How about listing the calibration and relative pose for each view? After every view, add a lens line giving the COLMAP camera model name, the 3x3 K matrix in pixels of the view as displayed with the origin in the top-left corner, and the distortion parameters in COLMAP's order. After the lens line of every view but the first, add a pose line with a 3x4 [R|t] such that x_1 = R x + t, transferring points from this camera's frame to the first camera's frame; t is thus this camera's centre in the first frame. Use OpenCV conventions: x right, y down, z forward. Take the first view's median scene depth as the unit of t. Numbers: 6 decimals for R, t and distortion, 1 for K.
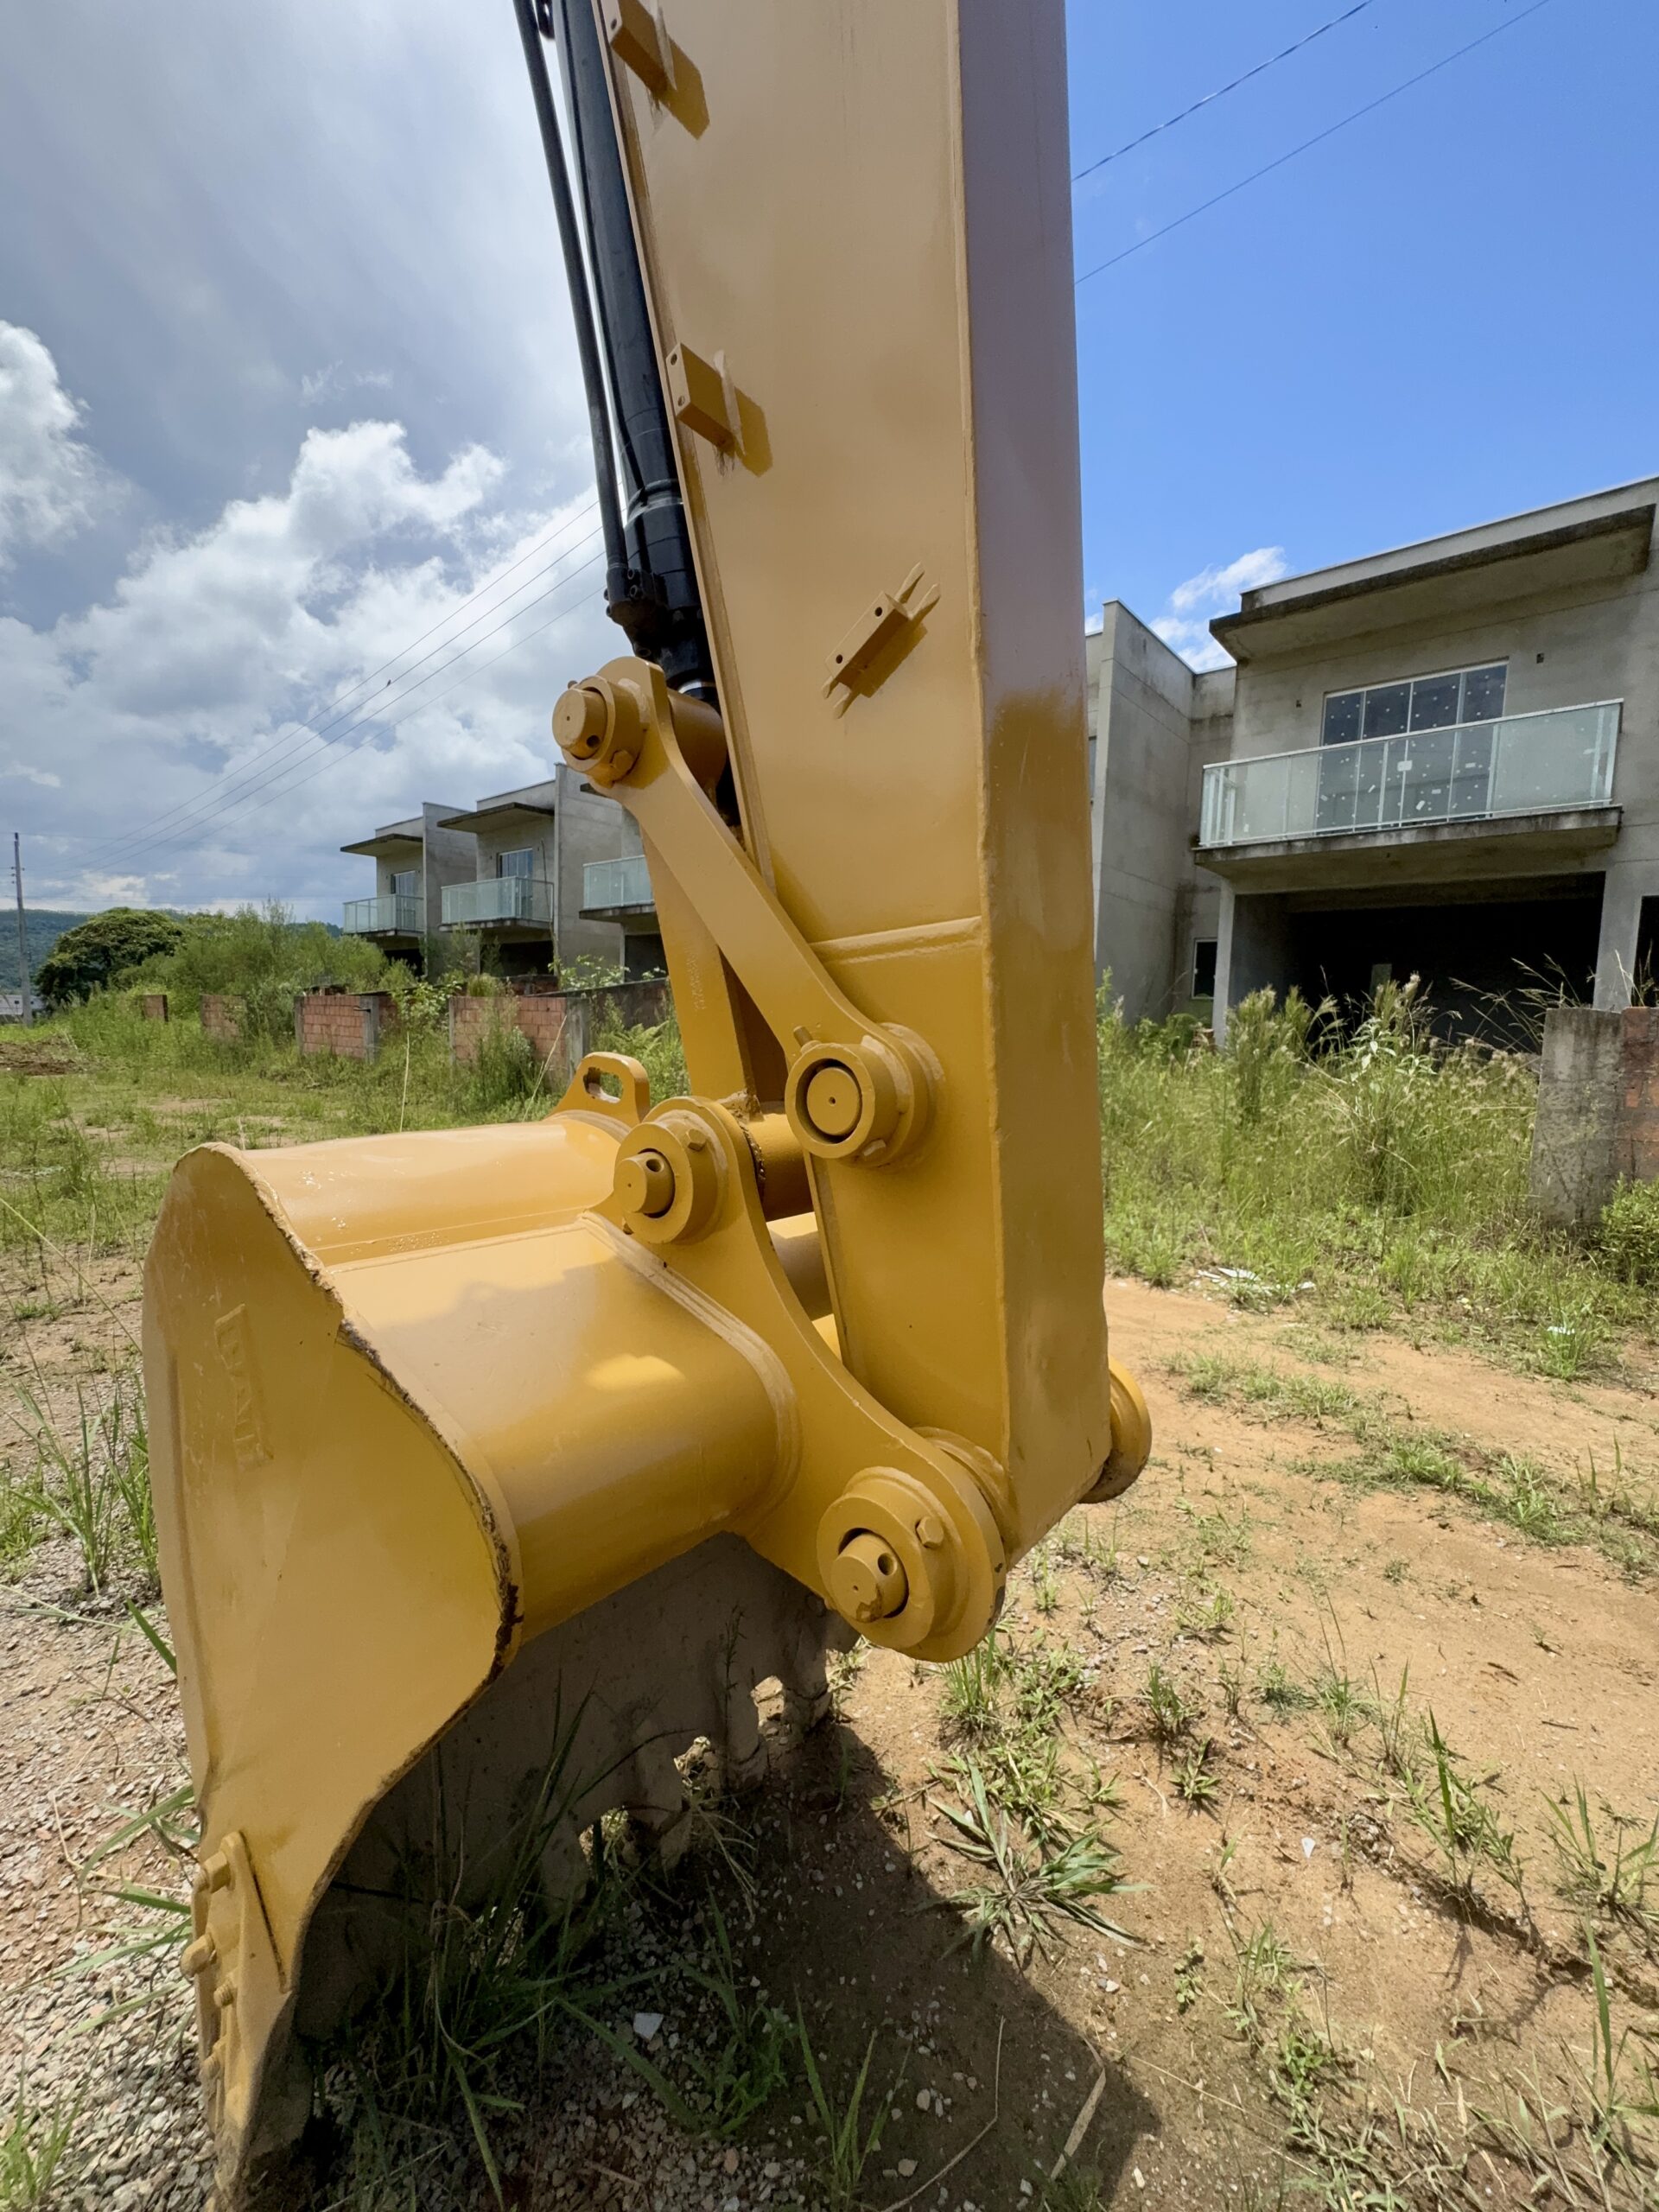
lens RADIAL K [[884.5, 0, 829.5], [0, 884.5, 1106.0], [0, 0, 1]] dist [-0.002806, 0.000175]
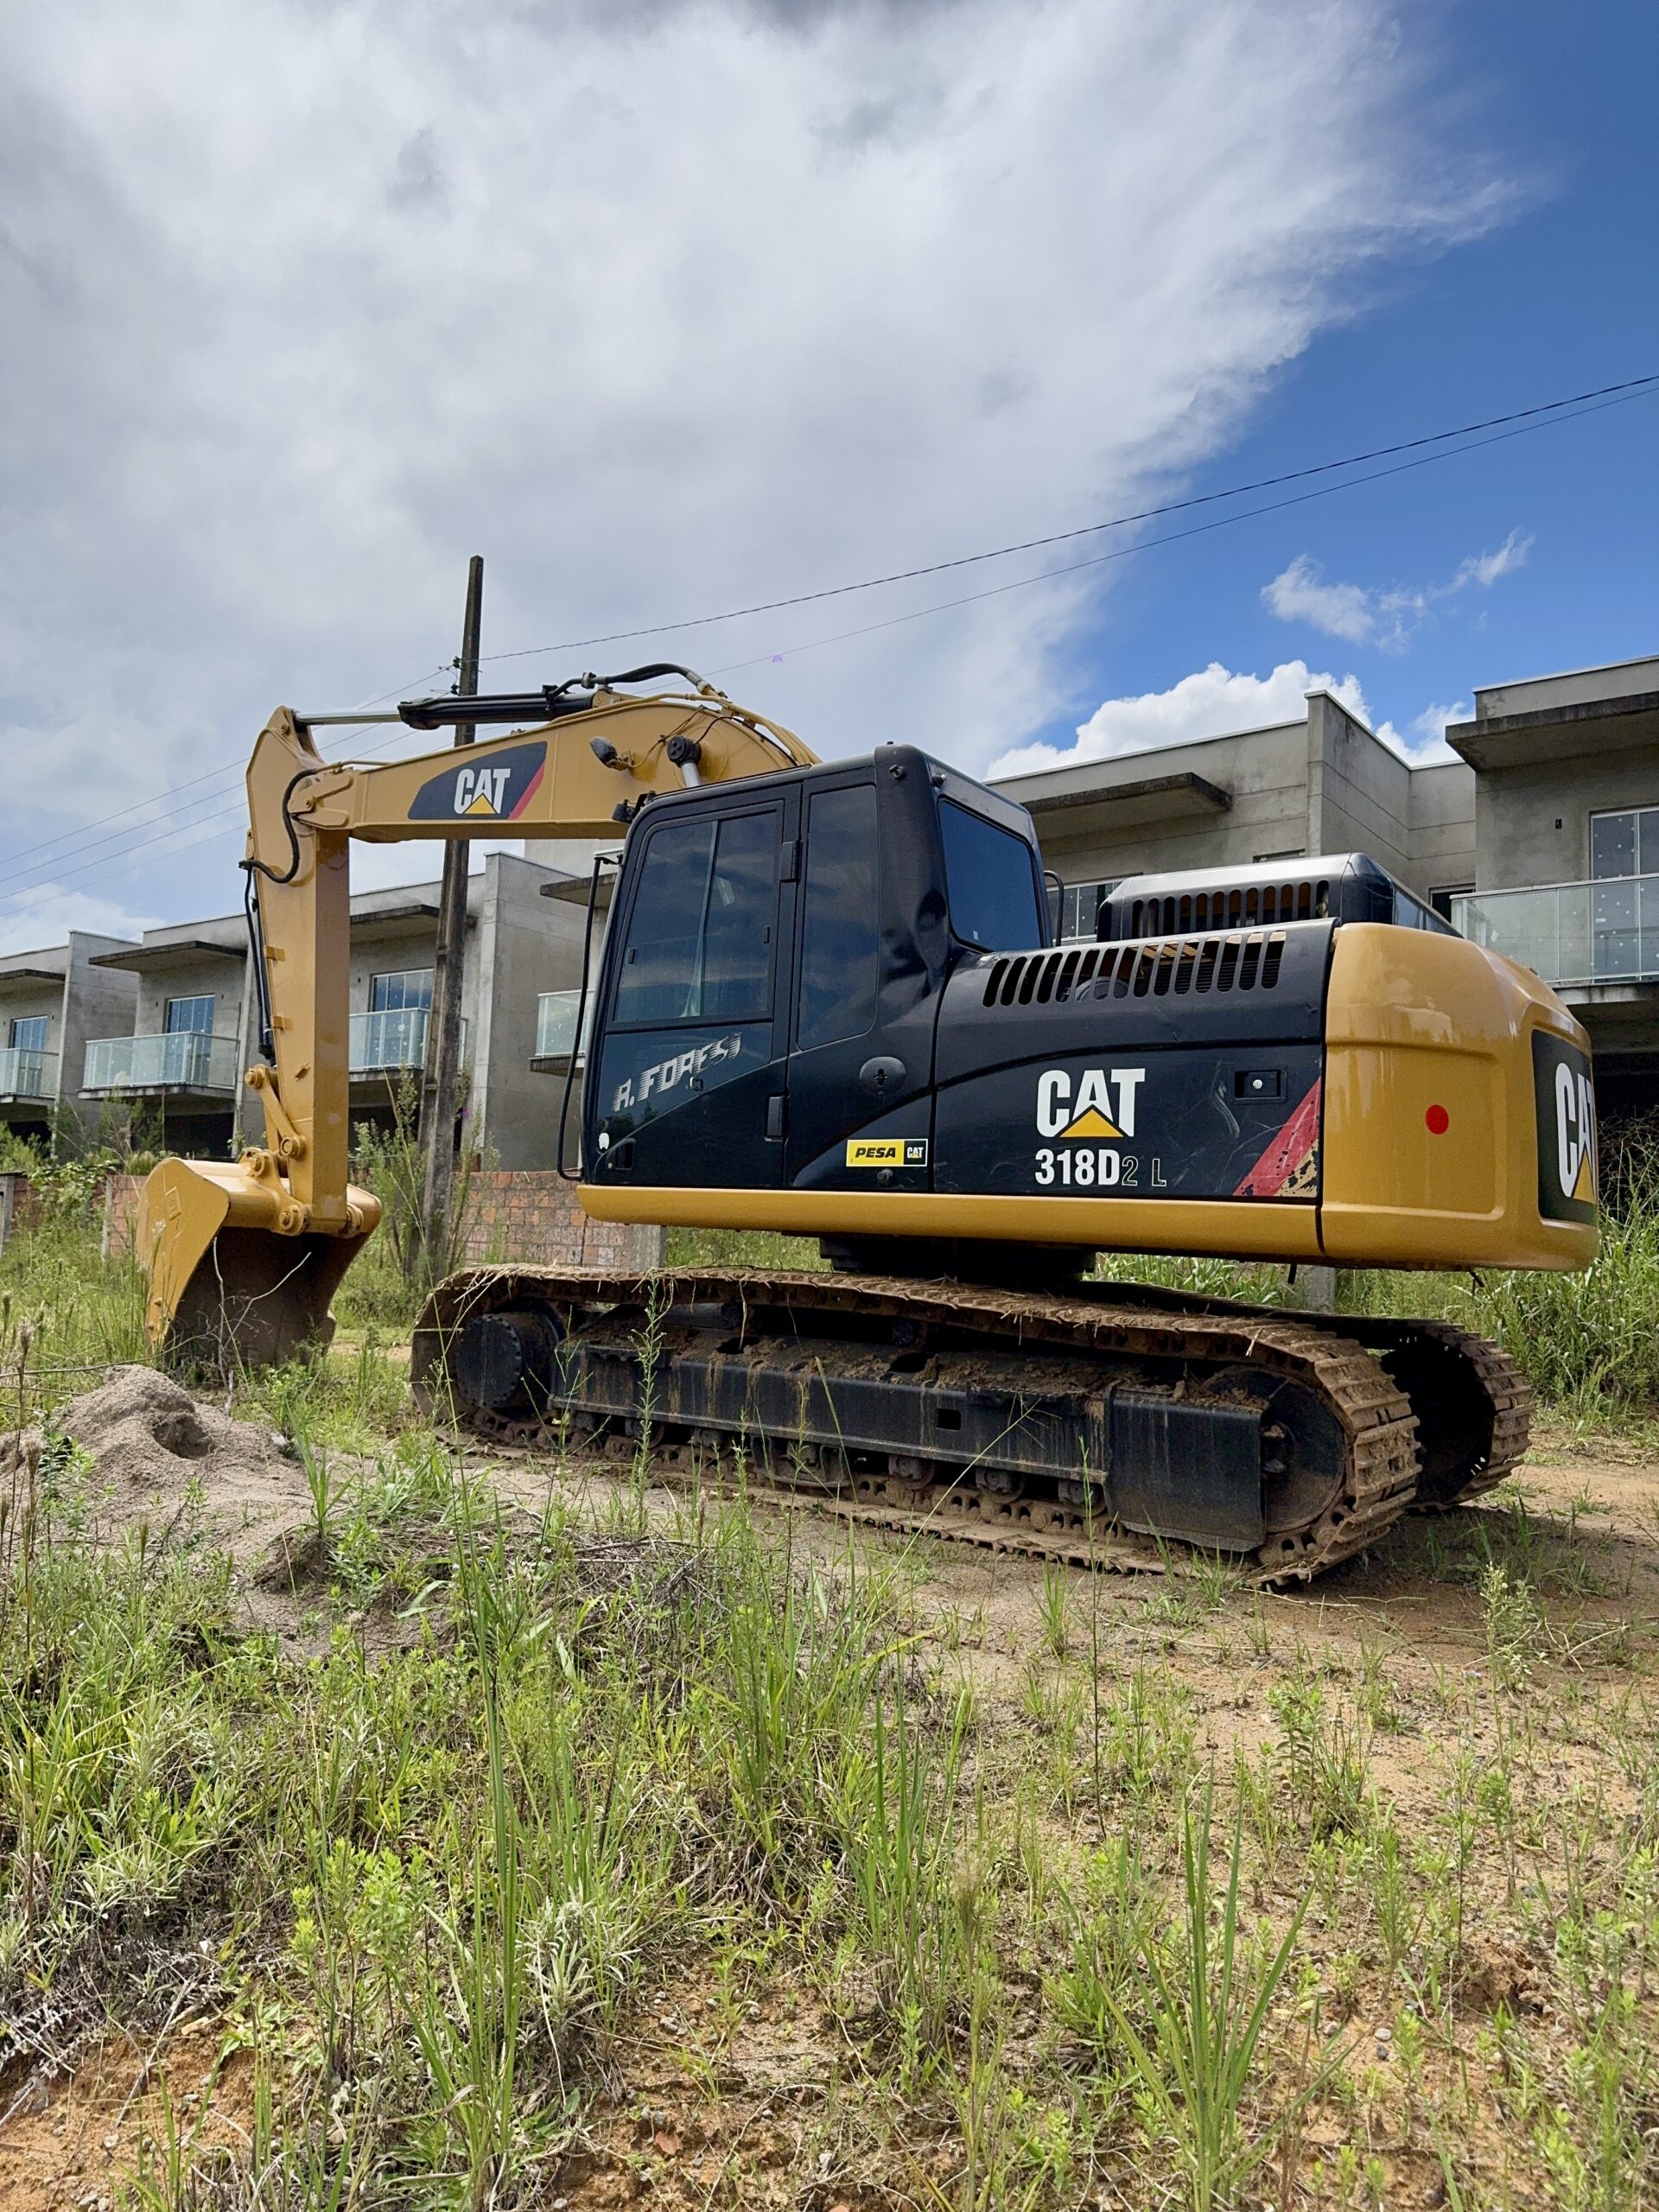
lens RADIAL K [[1544.5, 0, 829.5], [0, 1544.5, 1106.0], [0, 0, 1]] dist [0.123836, -0.212200]
pose [[0.997732, 0.014092, 0.065815, 0.254227], [-0.001233, 0.981498, -0.191471, 0.149055], [-0.067295, 0.190955, 0.979289, -0.828646]]
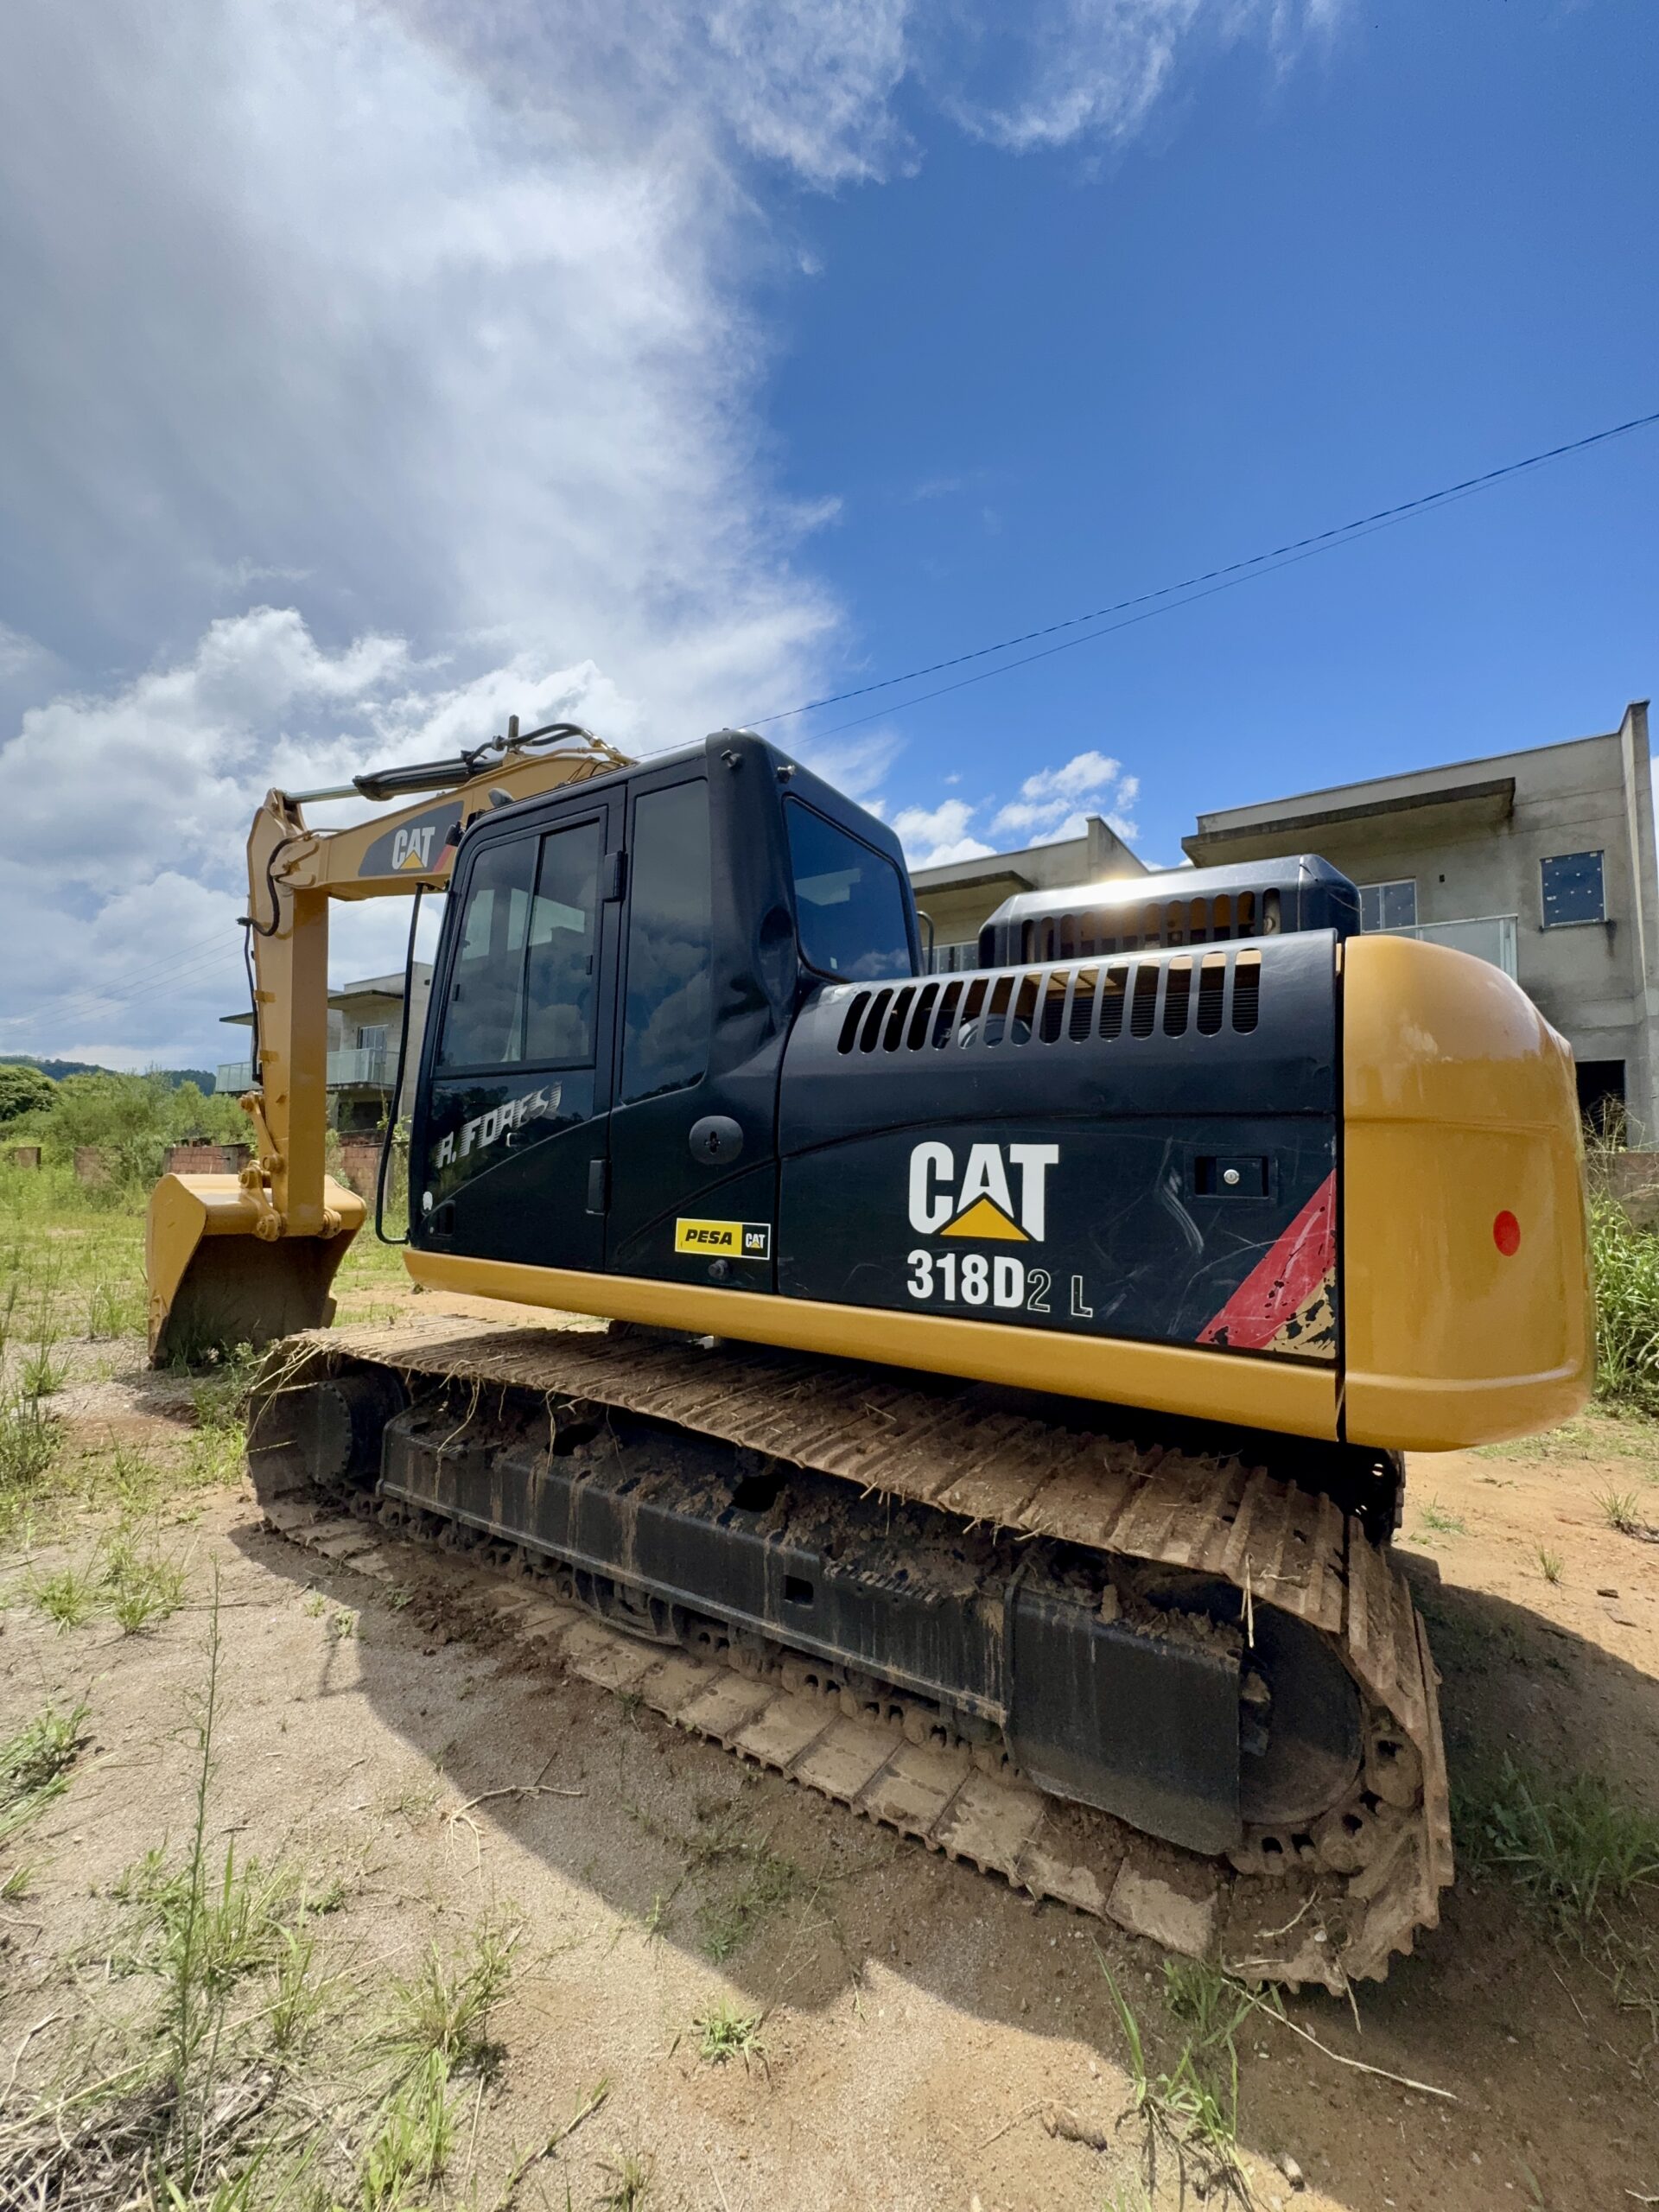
lens RADIAL K [[875.1, 0, 860.7], [0, 875.1, 1109.2], [0, 0, 1]] dist [-0.019578, 0.000187]
pose [[0.990016, -0.002433, 0.140933, 0.313714], [0.025063, 0.986956, -0.159026, 0.066340], [-0.138708, 0.160971, 0.977163, -0.546831]]
